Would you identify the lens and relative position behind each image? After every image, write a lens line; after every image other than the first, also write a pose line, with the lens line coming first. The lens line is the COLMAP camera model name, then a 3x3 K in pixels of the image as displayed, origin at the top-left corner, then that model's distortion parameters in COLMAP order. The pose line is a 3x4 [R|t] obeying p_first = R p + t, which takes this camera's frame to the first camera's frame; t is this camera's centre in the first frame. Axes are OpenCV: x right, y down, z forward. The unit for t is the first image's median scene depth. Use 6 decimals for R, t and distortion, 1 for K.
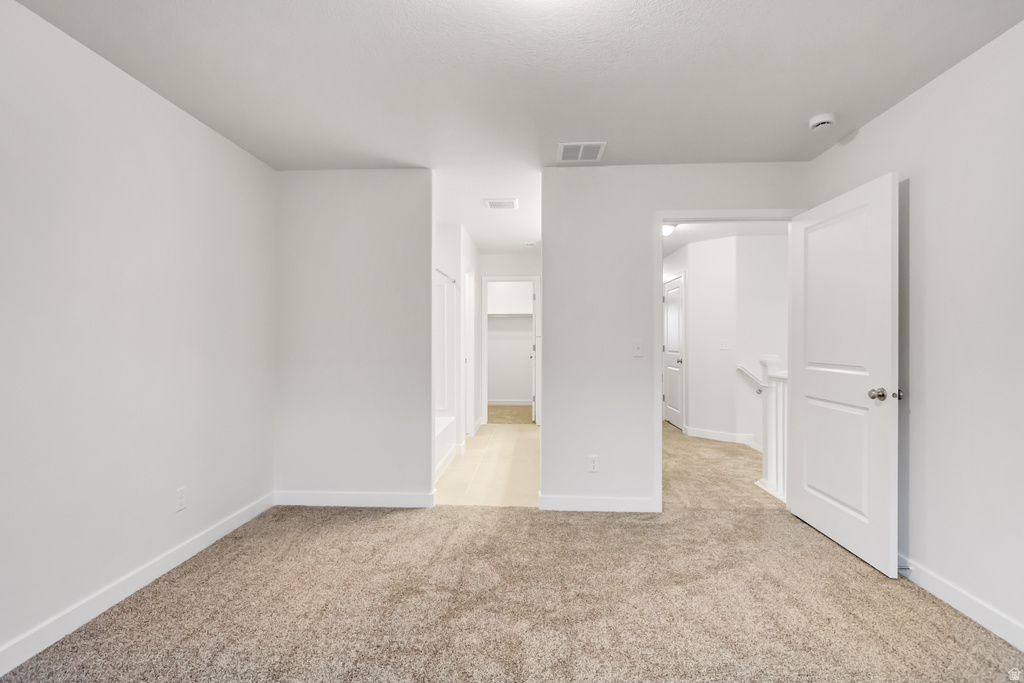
lens RADIAL K [[469.1, 0, 510.6], [0, 469.1, 340.3], [0, 0, 1]] dist [0.001385, -0.000324]
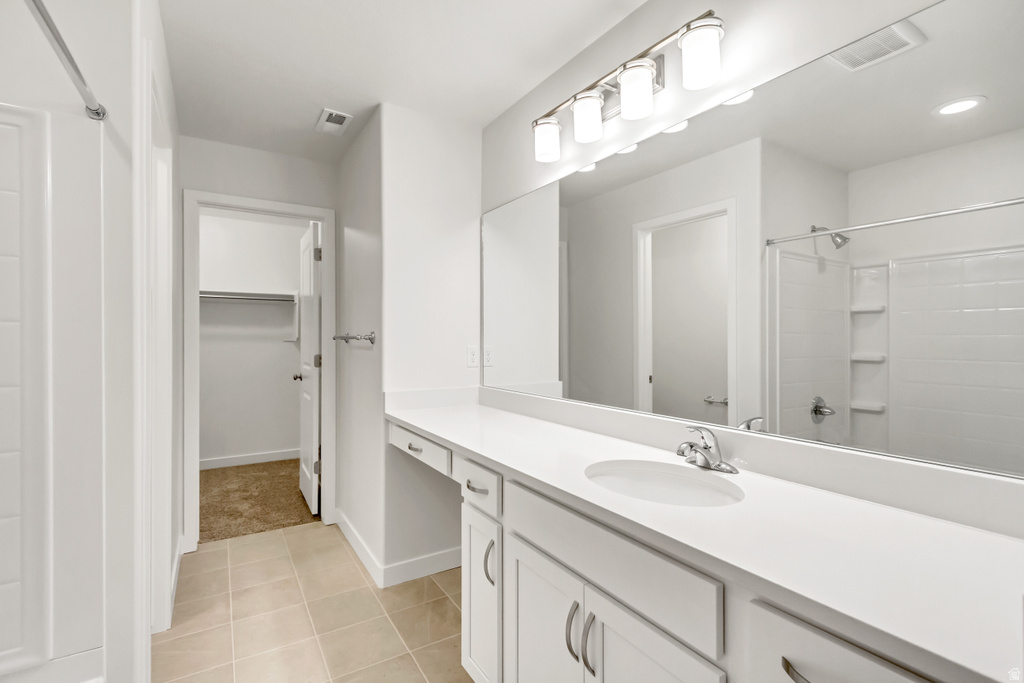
lens RADIAL K [[469.1, 0, 511.0], [0, 469.1, 338.7], [0, 0, 1]] dist [0.001385, -0.000324]
pose [[0.858886, 0.001392, 0.512165, -0.020308], [-0.000620, 0.999998, -0.001678, -0.004843], [-0.512167, 0.001123, 0.858885, 0.398757]]
